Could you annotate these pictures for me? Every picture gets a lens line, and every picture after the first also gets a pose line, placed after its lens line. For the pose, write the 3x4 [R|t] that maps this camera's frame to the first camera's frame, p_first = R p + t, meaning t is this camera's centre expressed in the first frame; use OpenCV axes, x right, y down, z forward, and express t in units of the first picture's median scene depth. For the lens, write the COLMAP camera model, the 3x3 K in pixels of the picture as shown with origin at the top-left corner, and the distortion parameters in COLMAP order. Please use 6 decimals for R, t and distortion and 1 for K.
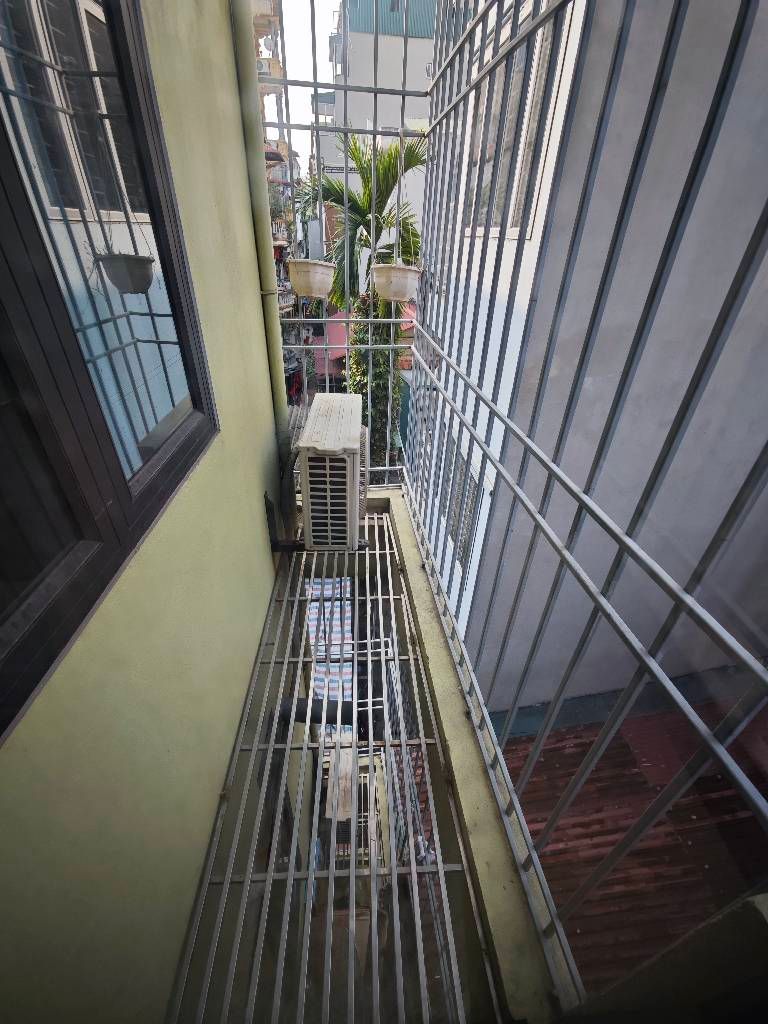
lens RADIAL K [[426.8, 0, 384.0], [0, 426.8, 512.0], [0, 0, 1]] dist [-0.024474, 0.011023]
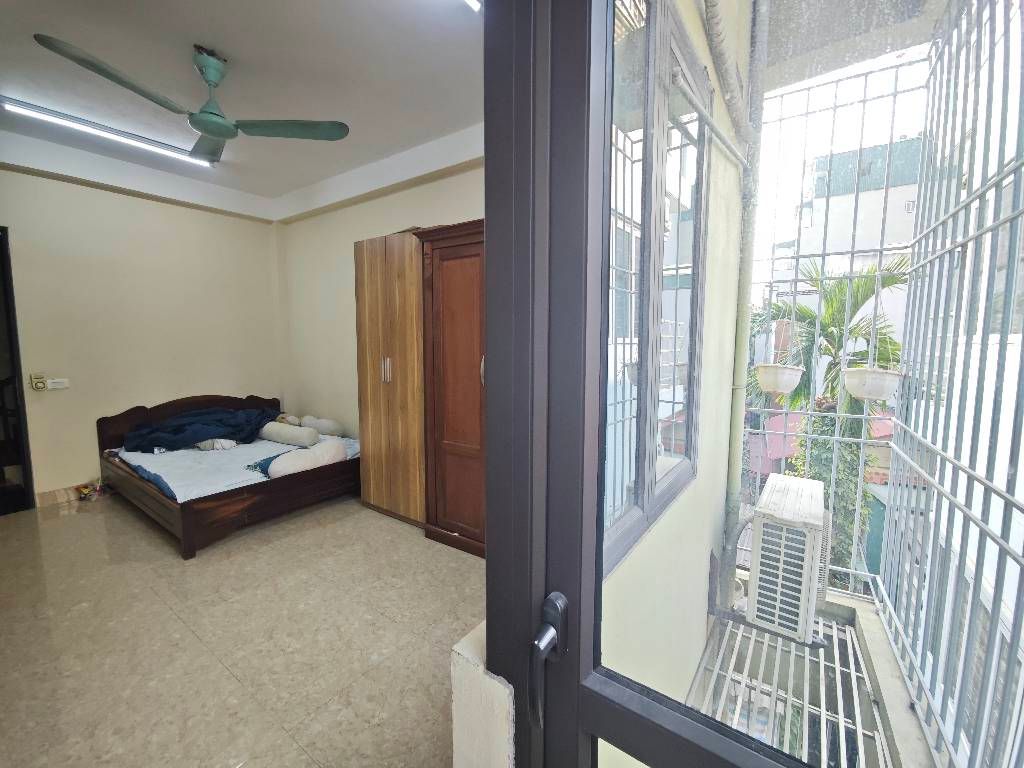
lens RADIAL K [[419.0, 0, 512.0], [0, 419.0, 384.0], [0, 0, 1]] dist [0.019195, -0.009796]
pose [[0.785555, 0.028283, -0.618145, -0.019743], [-0.318528, 0.874921, -0.364763, 0.113806], [0.530512, 0.483438, 0.696308, -0.182512]]
